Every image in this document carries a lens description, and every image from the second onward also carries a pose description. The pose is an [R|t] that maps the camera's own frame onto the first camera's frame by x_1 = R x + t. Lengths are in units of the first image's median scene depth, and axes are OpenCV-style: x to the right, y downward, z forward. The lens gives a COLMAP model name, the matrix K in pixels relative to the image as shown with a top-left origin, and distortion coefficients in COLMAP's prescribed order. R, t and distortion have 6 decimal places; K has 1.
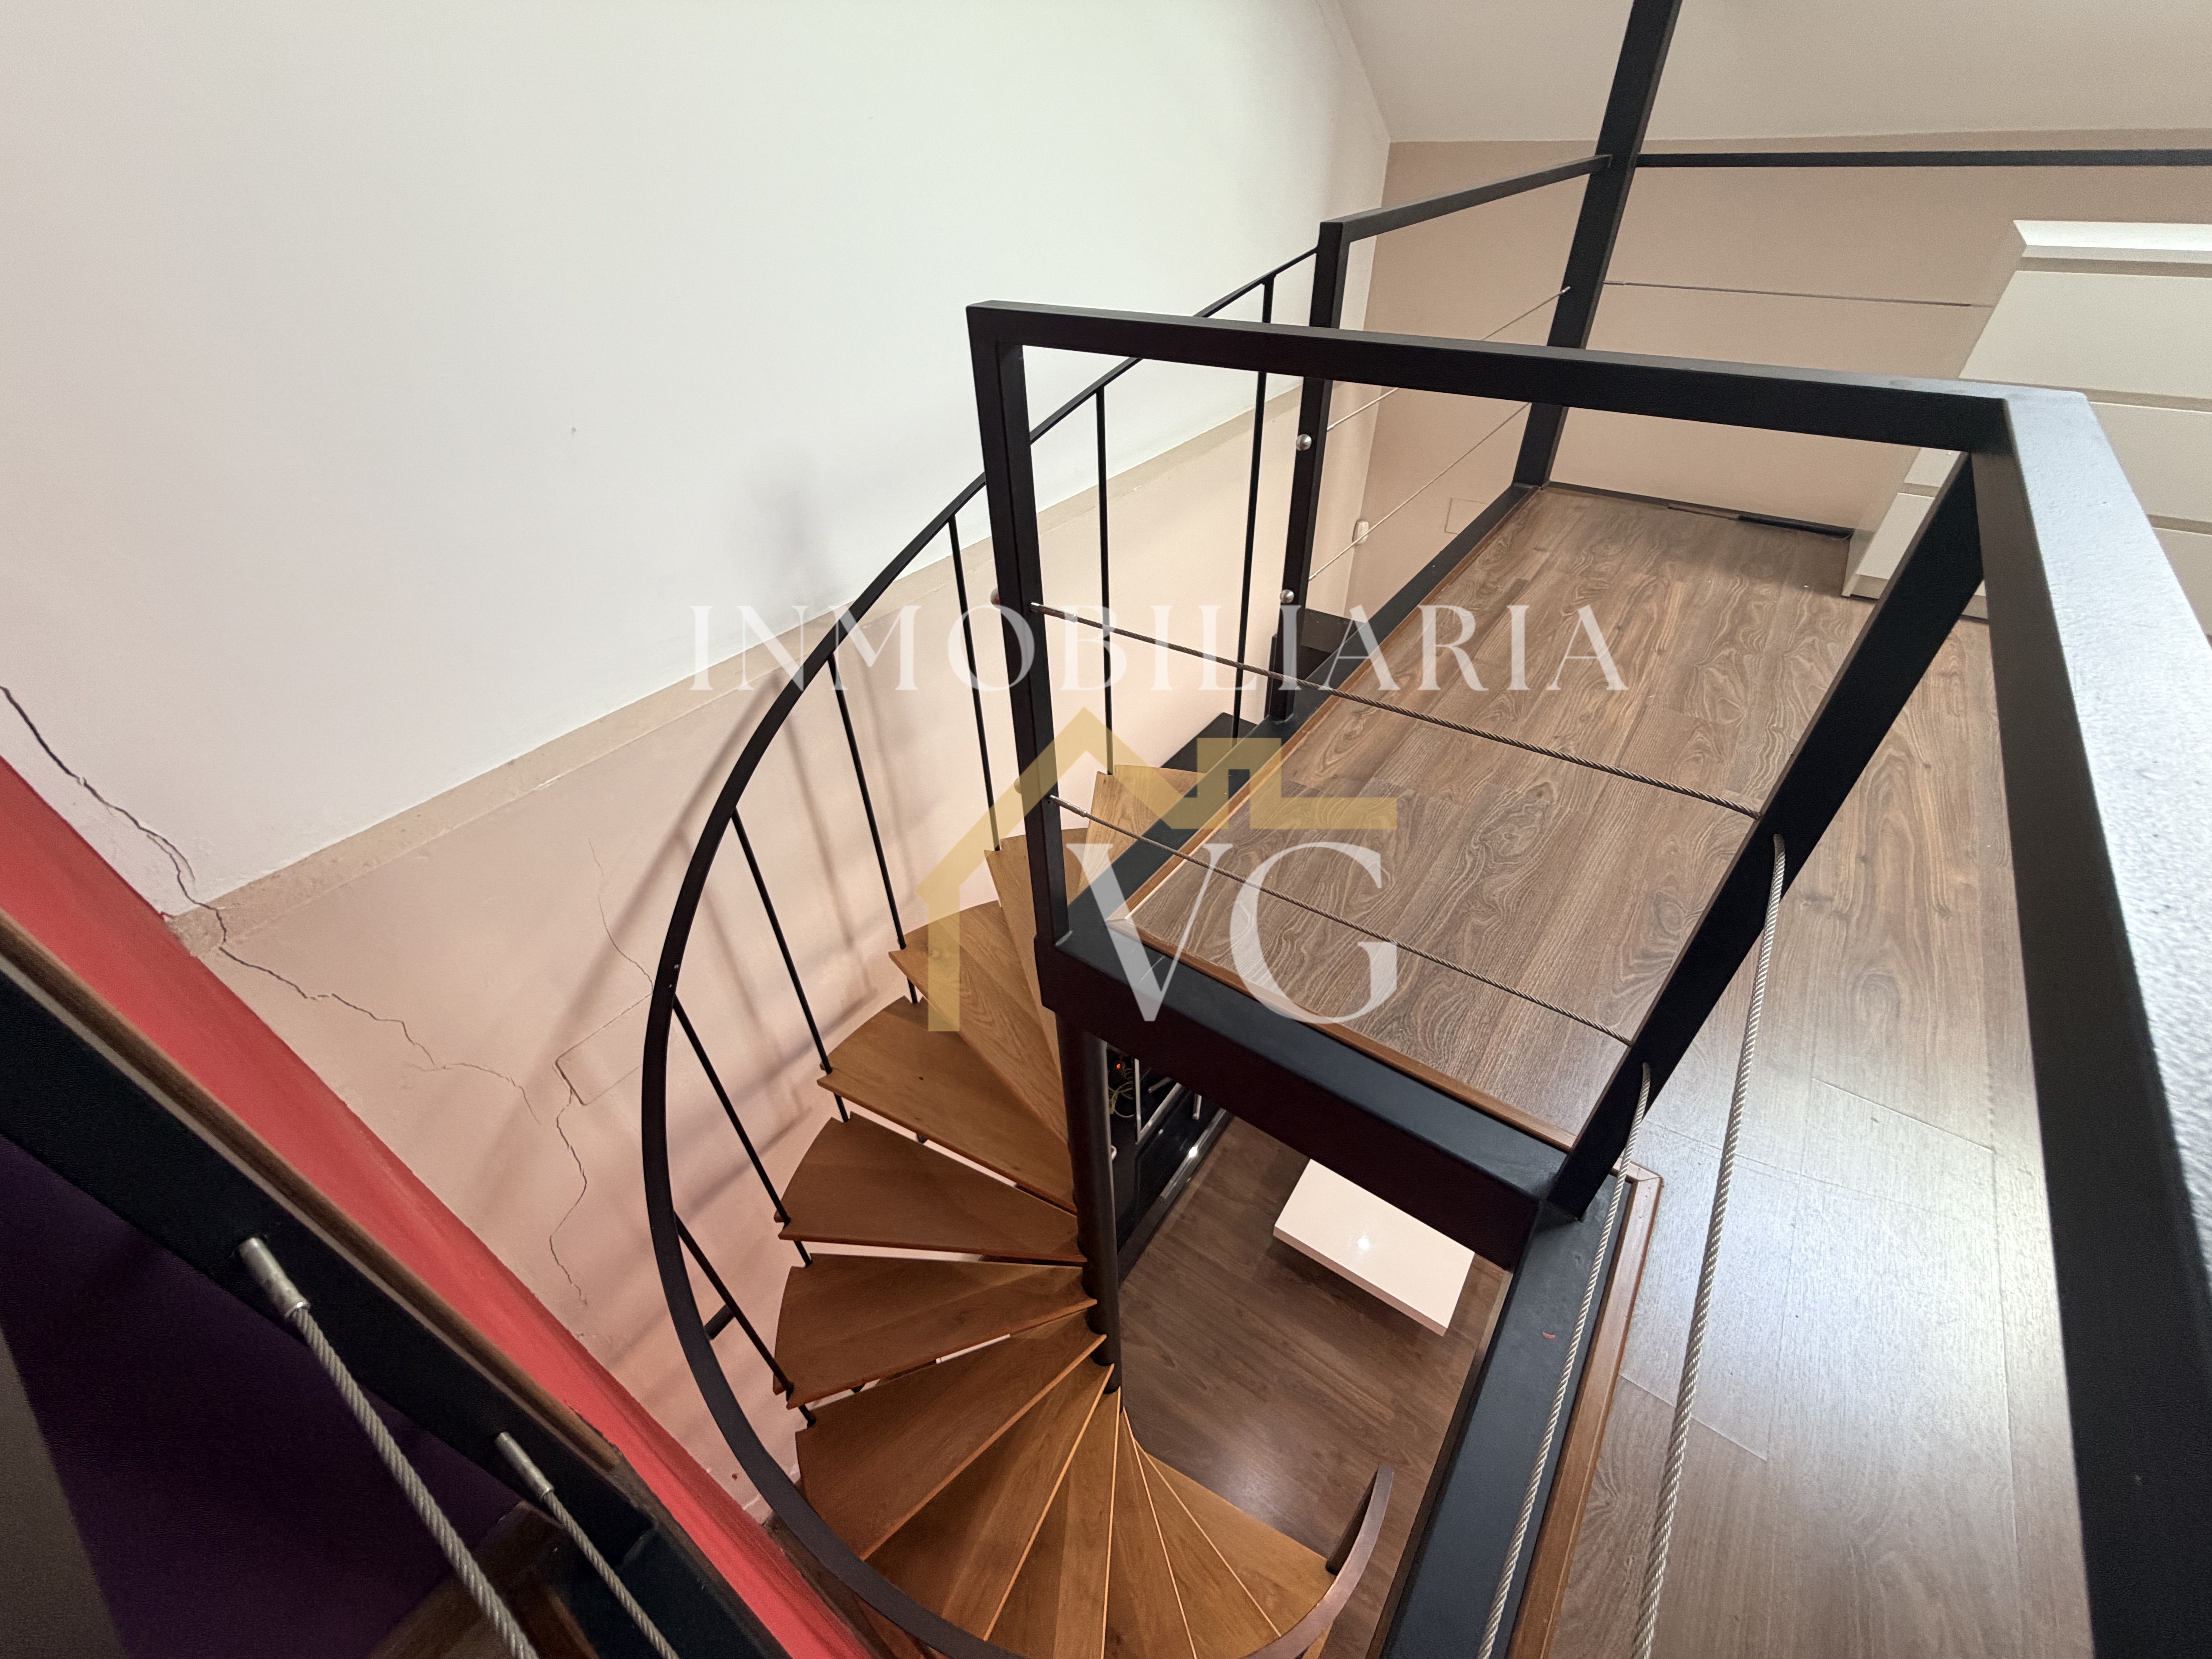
lens RADIAL K [[884.3, 0, 1095.8], [0, 884.3, 823.5], [0, 0, 1]] dist [0.000351, 0.000195]
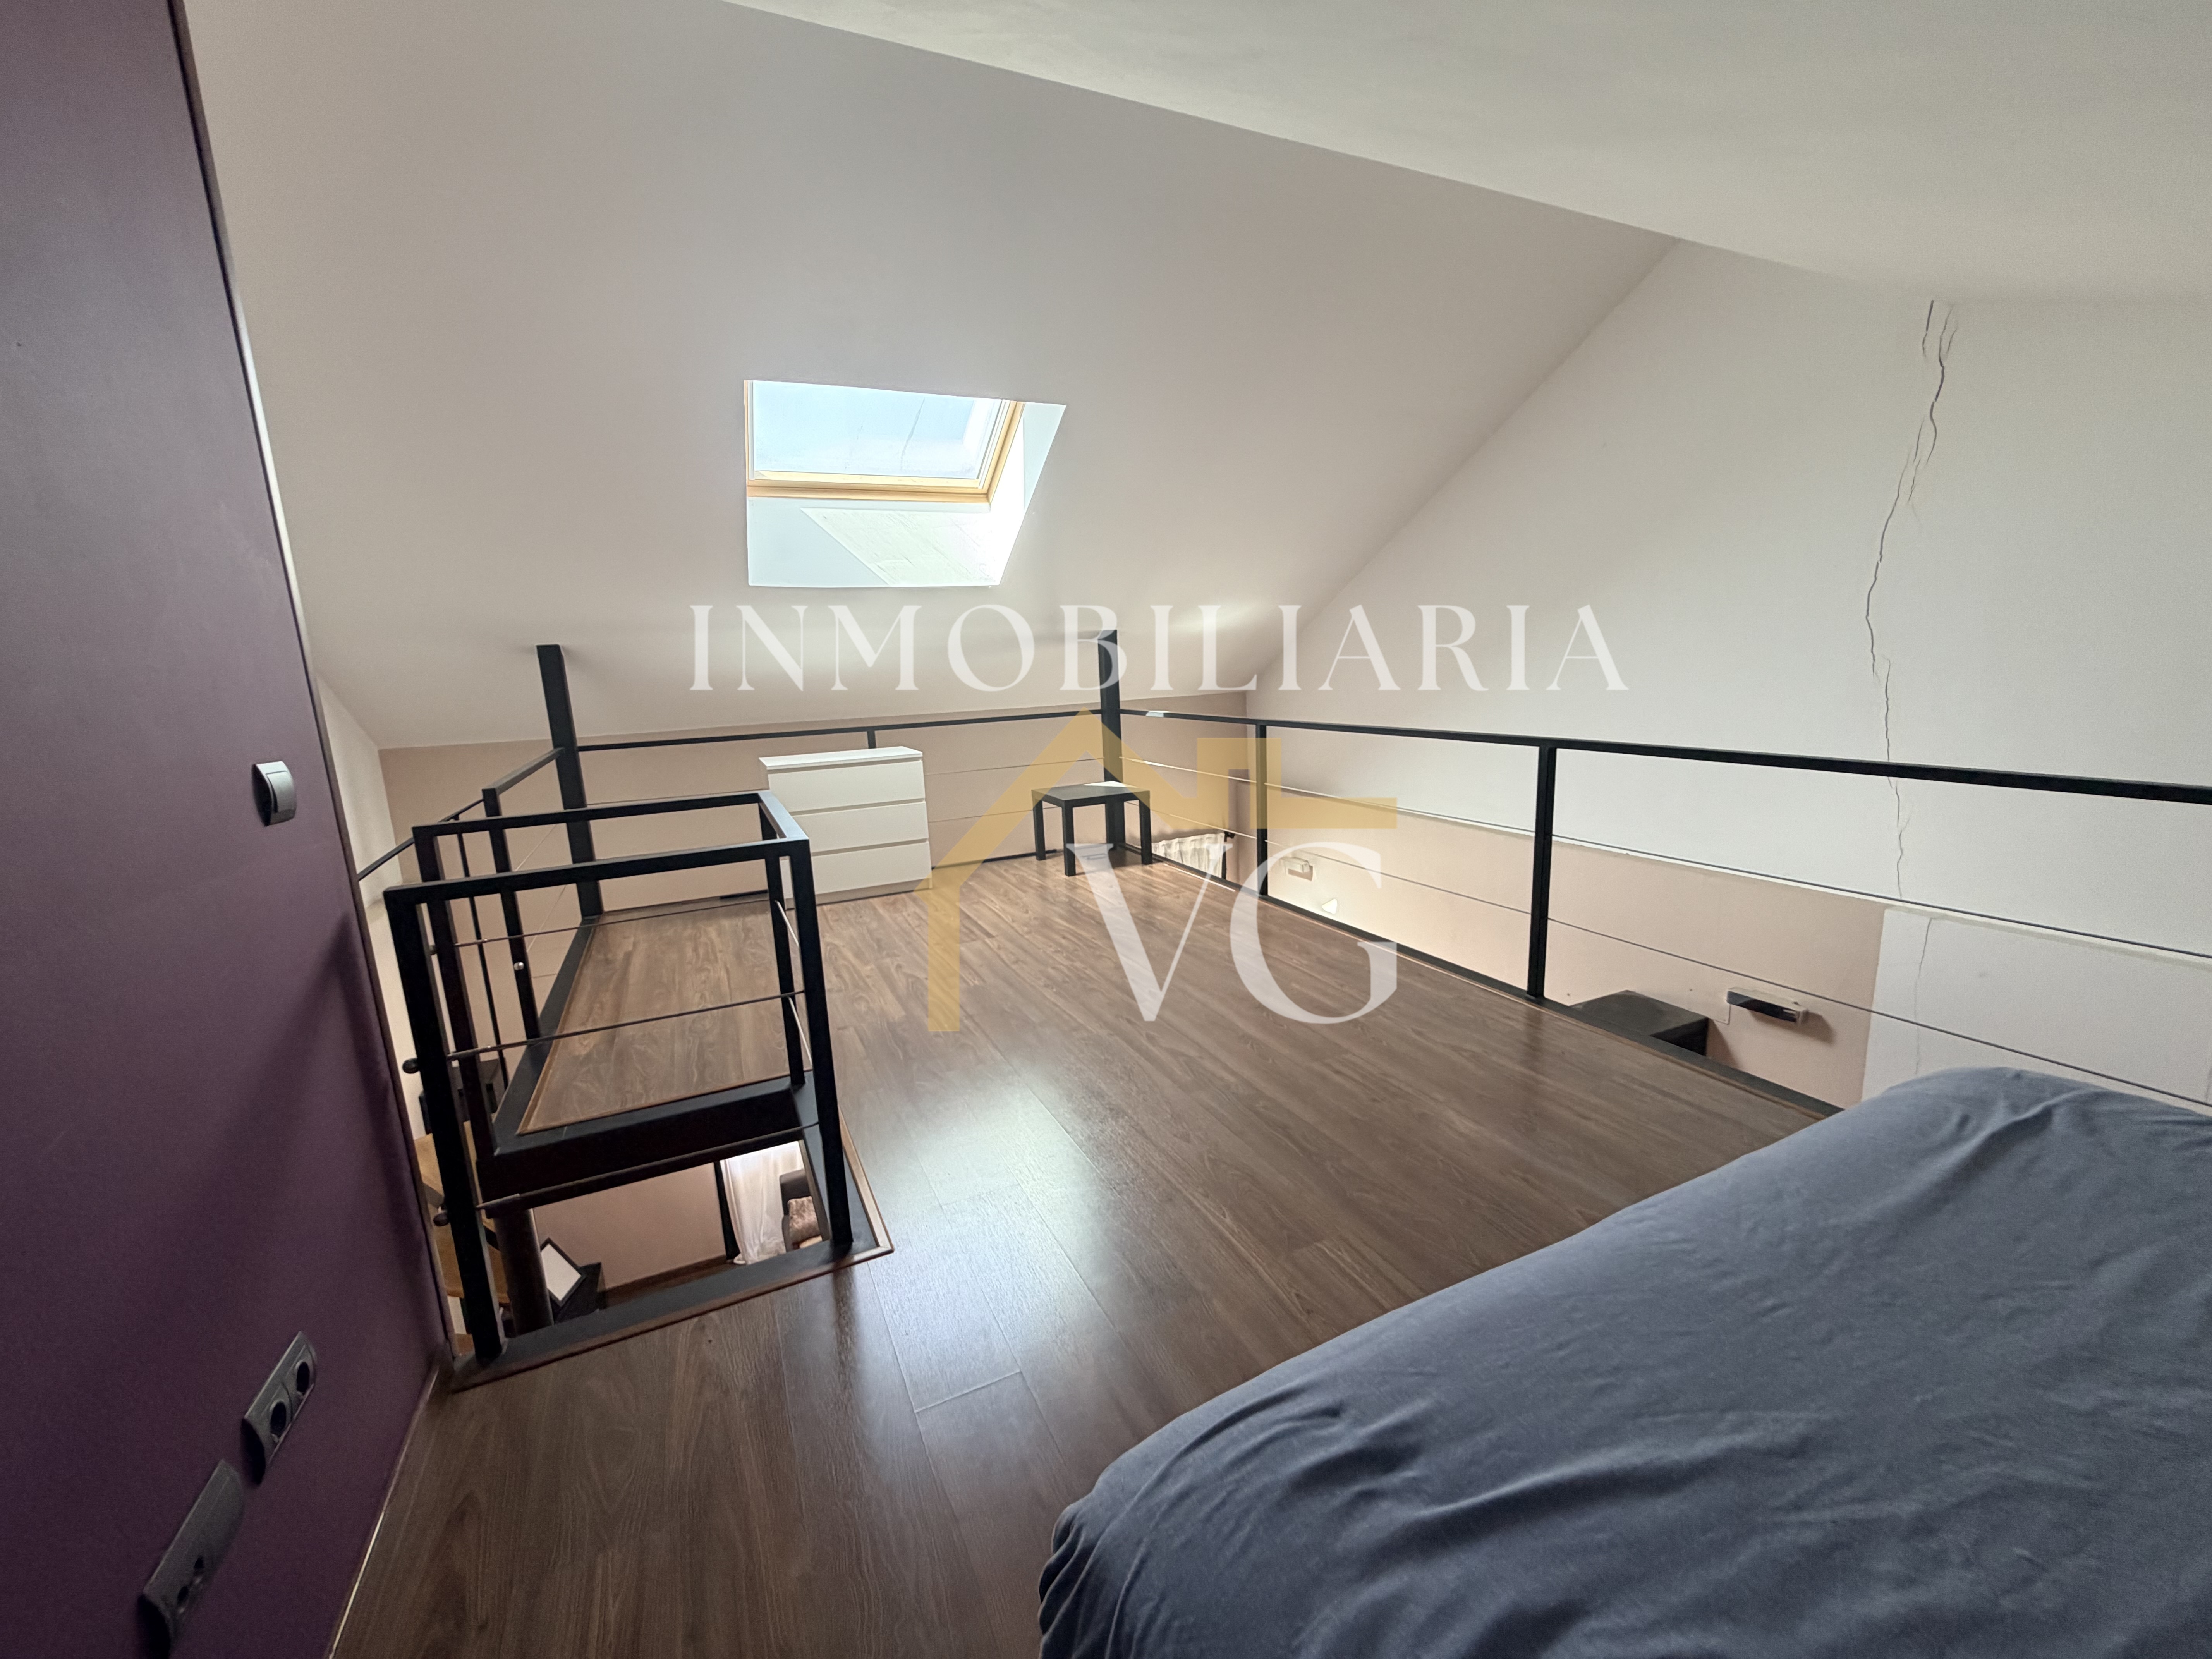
lens RADIAL K [[884.3, 0, 1089.9], [0, 884.3, 825.4], [0, 0, 1]] dist [0.000351, 0.000195]
pose [[0.496432, -0.135217, 0.857480, -0.497213], [0.568480, 0.797153, -0.203414, 0.382378], [-0.656038, 0.588441, 0.472600, -0.513492]]
